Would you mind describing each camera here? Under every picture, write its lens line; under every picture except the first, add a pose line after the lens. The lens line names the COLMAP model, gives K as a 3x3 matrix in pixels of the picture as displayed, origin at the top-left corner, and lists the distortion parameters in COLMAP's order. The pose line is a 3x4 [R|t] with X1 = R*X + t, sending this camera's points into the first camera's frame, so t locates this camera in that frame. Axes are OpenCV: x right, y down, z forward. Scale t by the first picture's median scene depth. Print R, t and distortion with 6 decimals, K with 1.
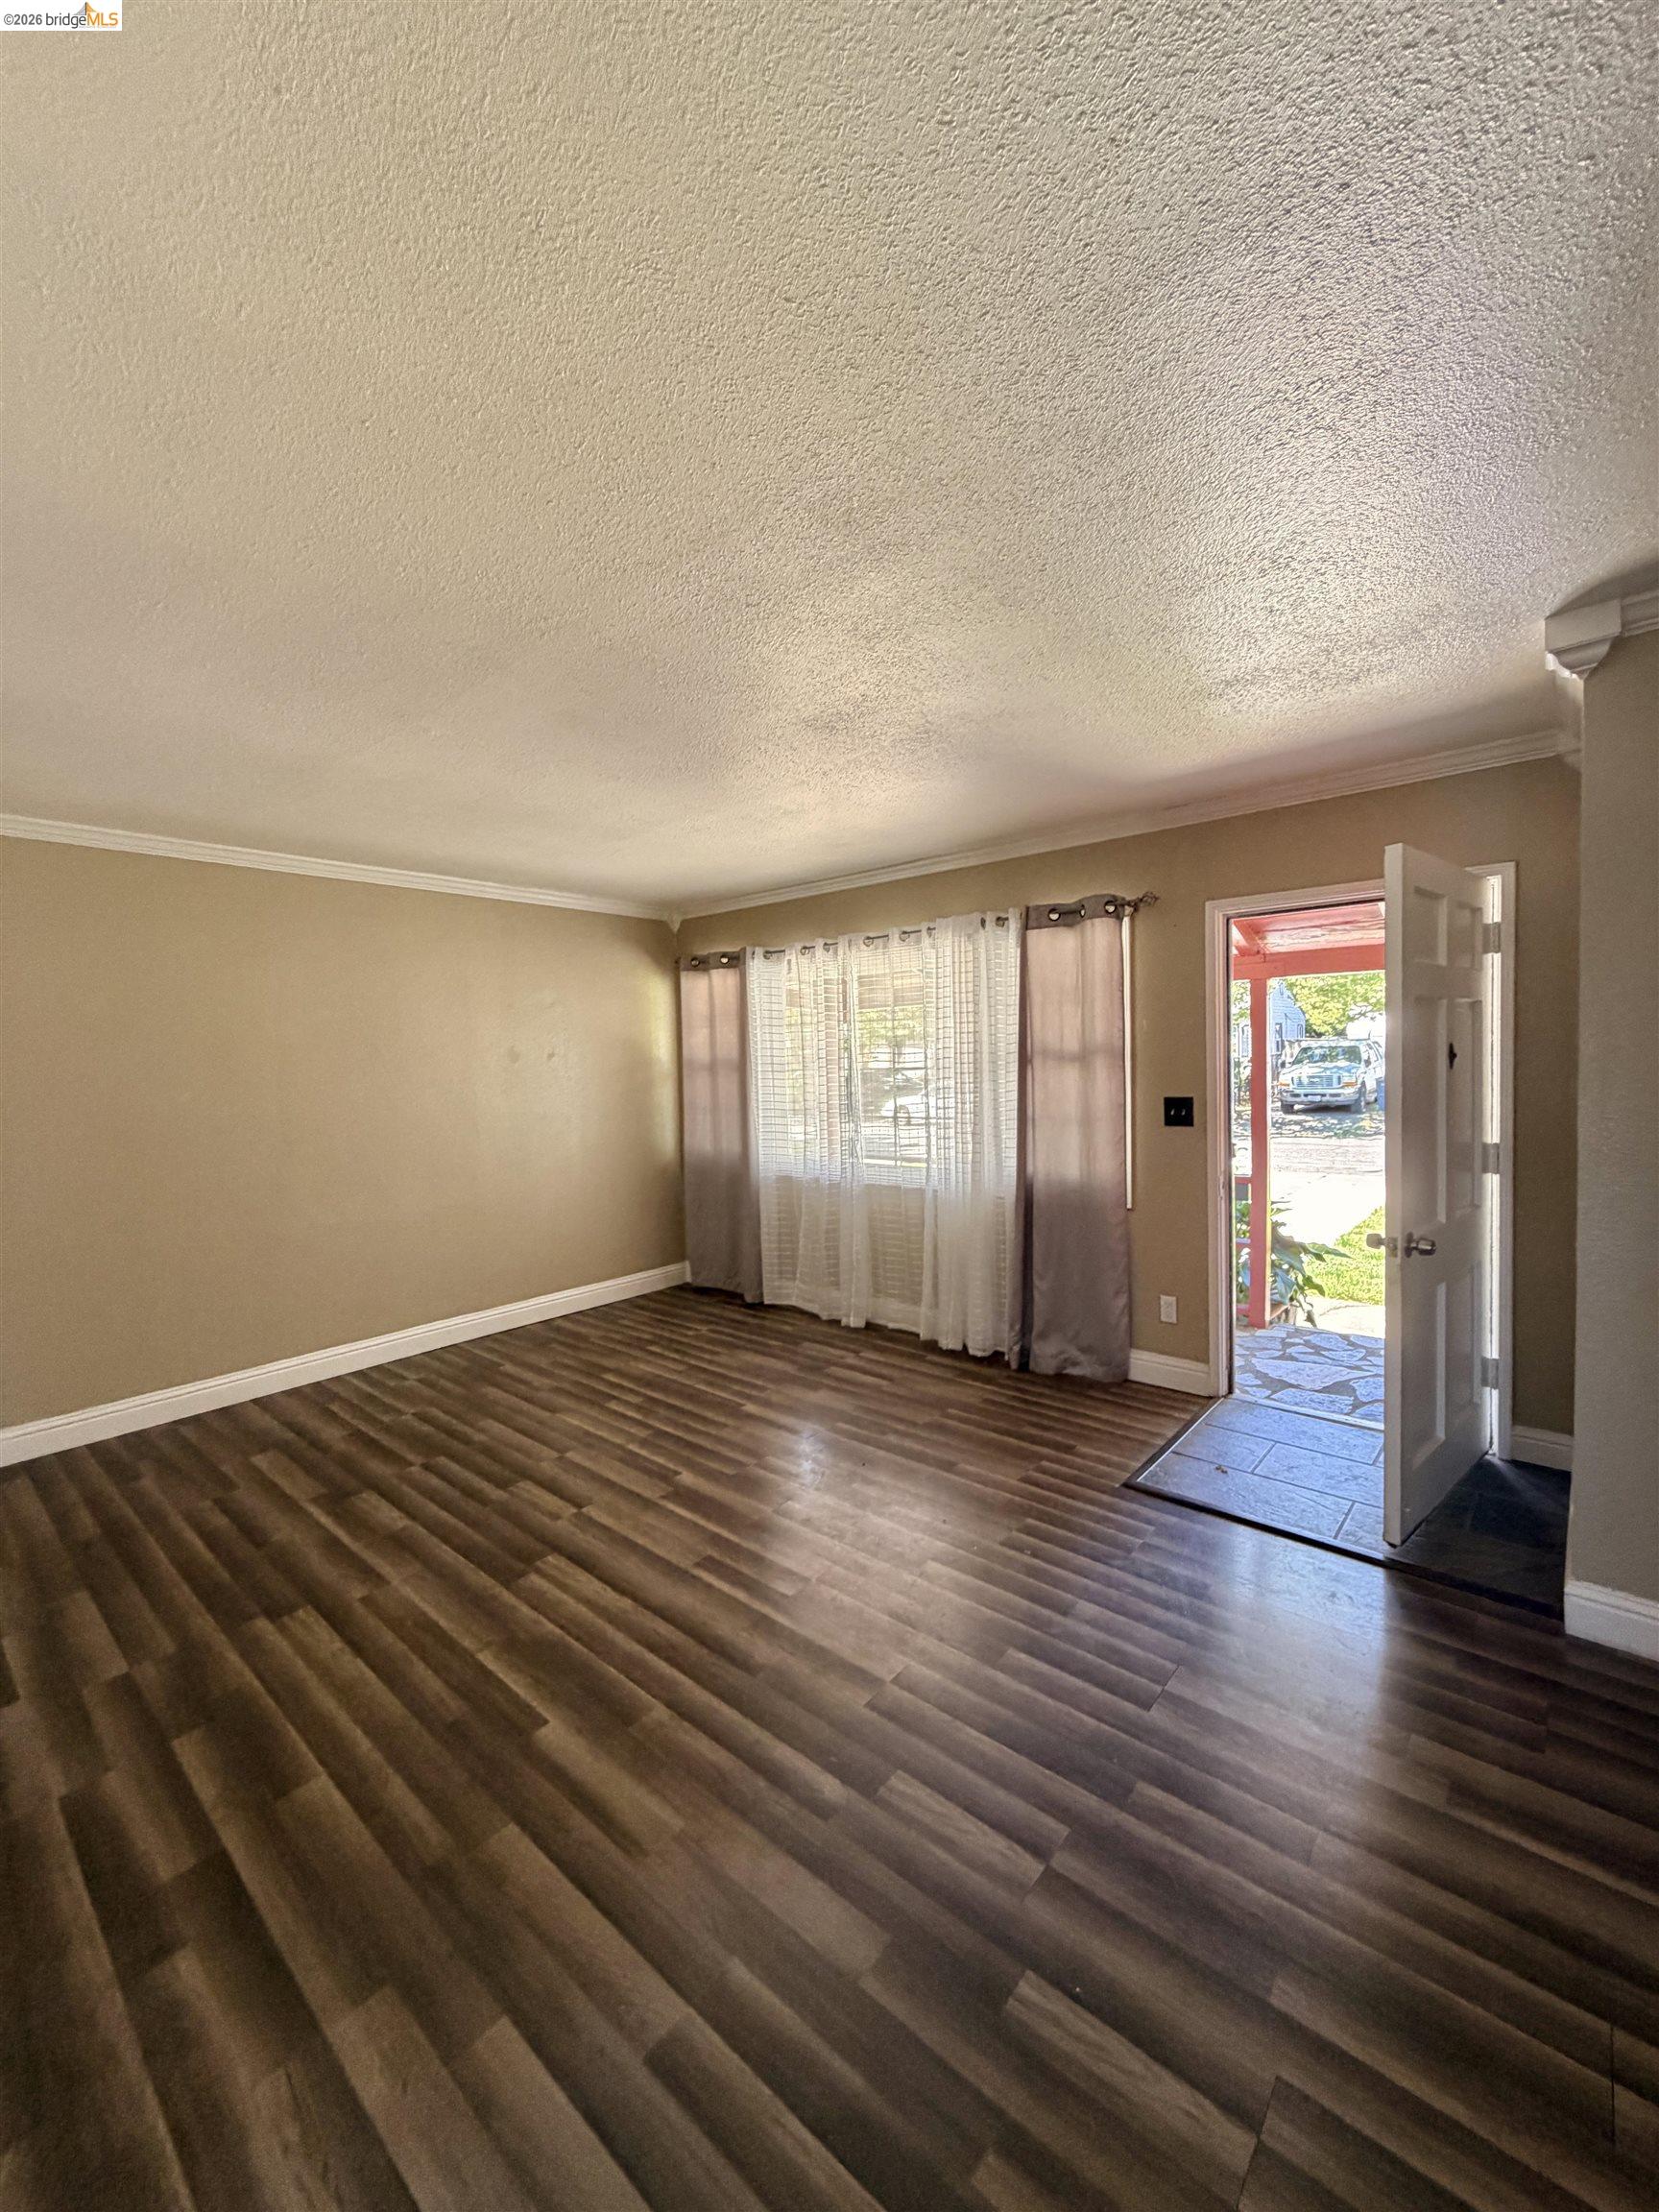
lens RADIAL K [[881.6, 0, 833.0], [0, 881.6, 1106.6], [0, 0, 1]] dist [-0.006154, -0.000169]
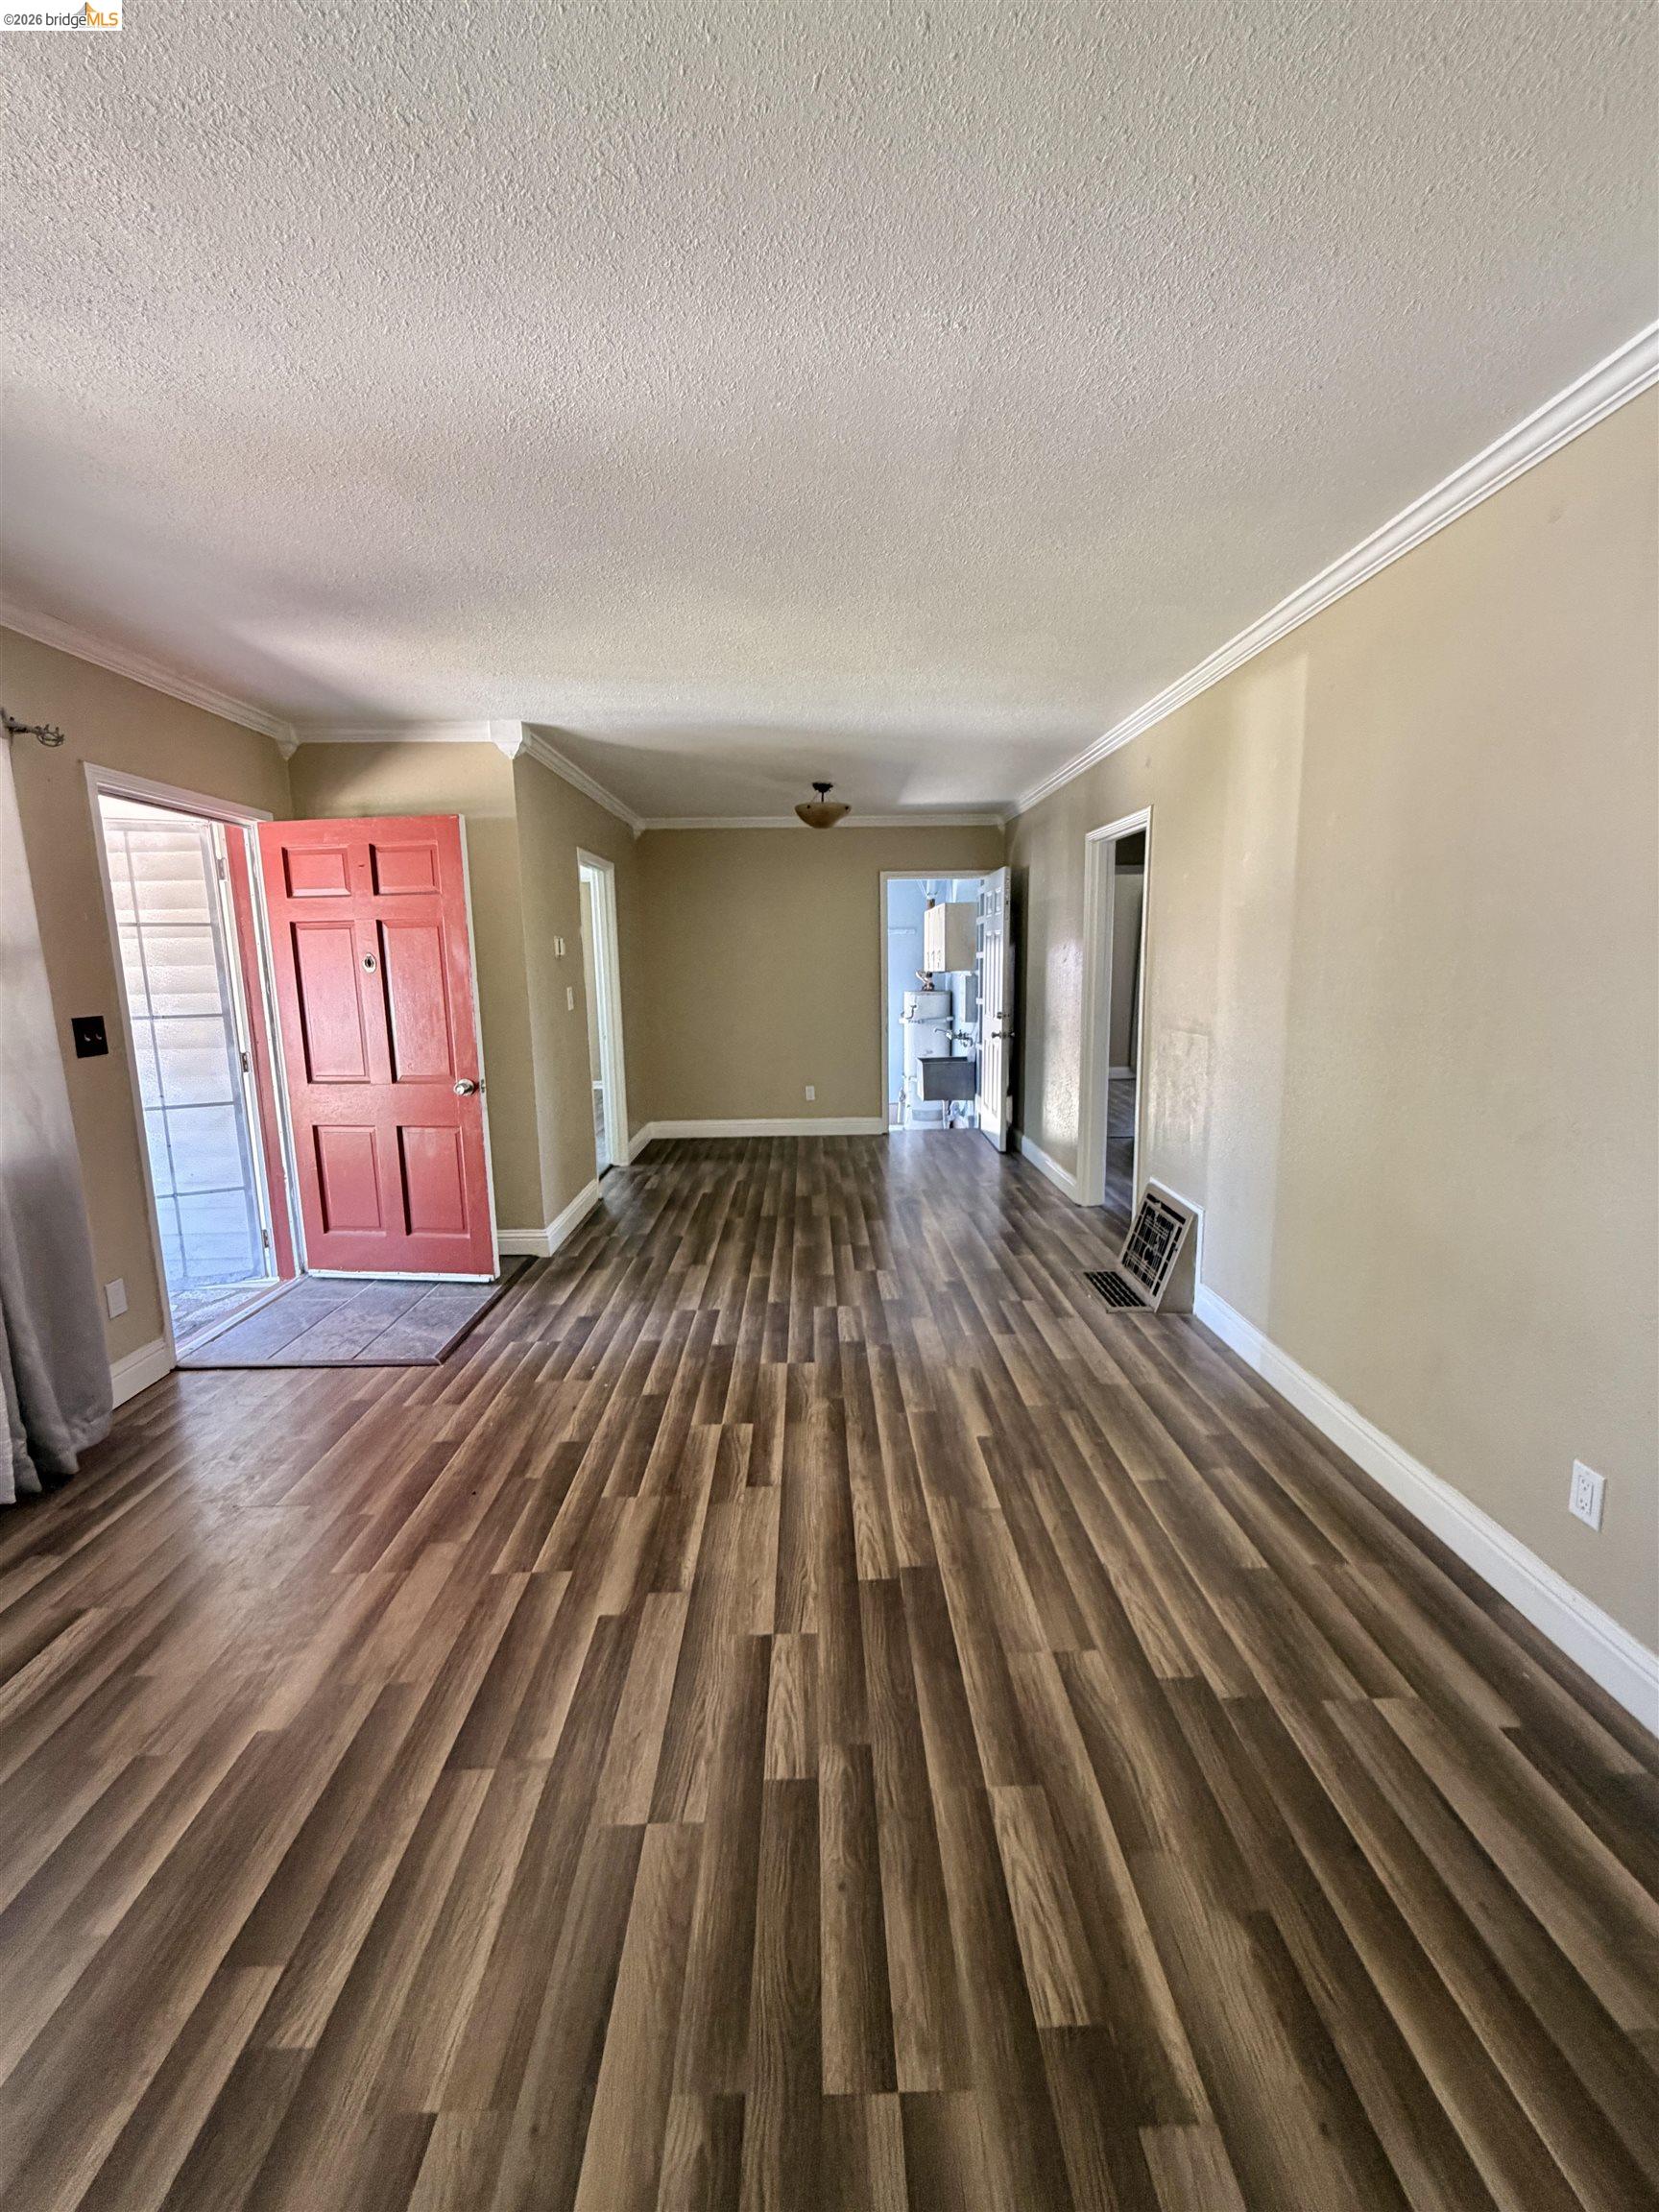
lens RADIAL K [[881.6, 0, 828.4], [0, 881.6, 1104.6], [0, 0, 1]] dist [-0.006154, -0.000169]
pose [[-0.669925, -0.081947, 0.737892, -0.900563], [0.073838, 0.981608, 0.176050, -0.034913], [-0.738748, 0.172425, -0.651553, 1.574011]]
